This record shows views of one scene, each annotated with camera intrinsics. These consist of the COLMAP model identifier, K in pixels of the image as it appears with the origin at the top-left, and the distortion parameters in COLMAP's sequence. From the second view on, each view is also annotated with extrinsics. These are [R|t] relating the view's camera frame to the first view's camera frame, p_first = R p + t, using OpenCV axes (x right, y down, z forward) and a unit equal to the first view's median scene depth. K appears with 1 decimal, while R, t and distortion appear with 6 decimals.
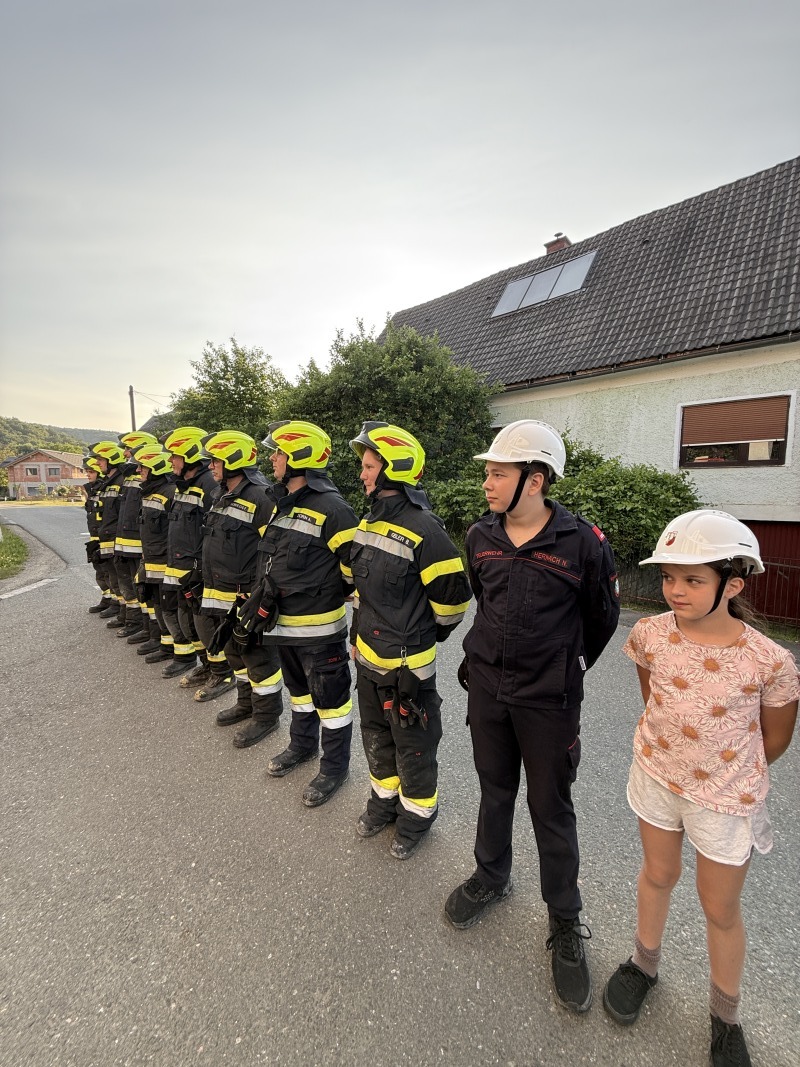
lens RADIAL K [[427.8, 0, 403.2], [0, 427.8, 531.0], [0, 0, 1]] dist [-0.003916, 0.000192]
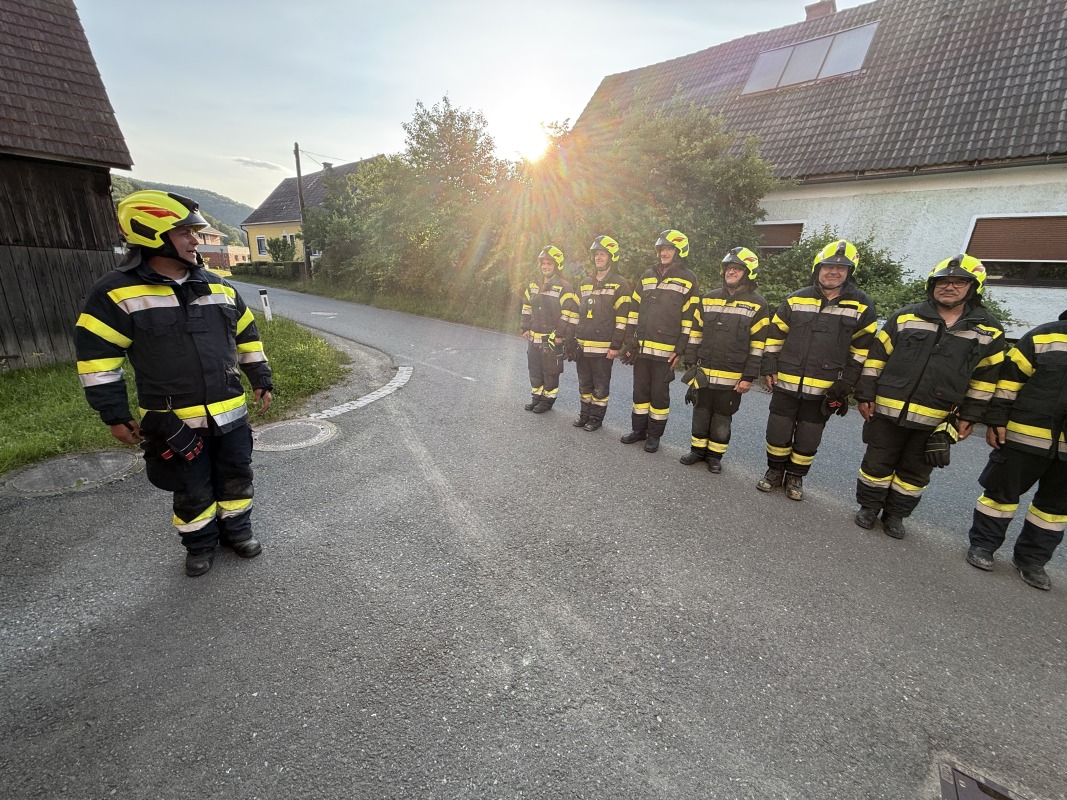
lens RADIAL K [[427.8, 0, 530.5], [0, 427.8, 403.1], [0, 0, 1]] dist [-0.003916, 0.000192]
pose [[0.997946, 0.050953, 0.038827, -0.326013], [-0.057401, 0.980320, 0.188884, -0.003020], [-0.028438, -0.190724, 0.981232, -0.005076]]
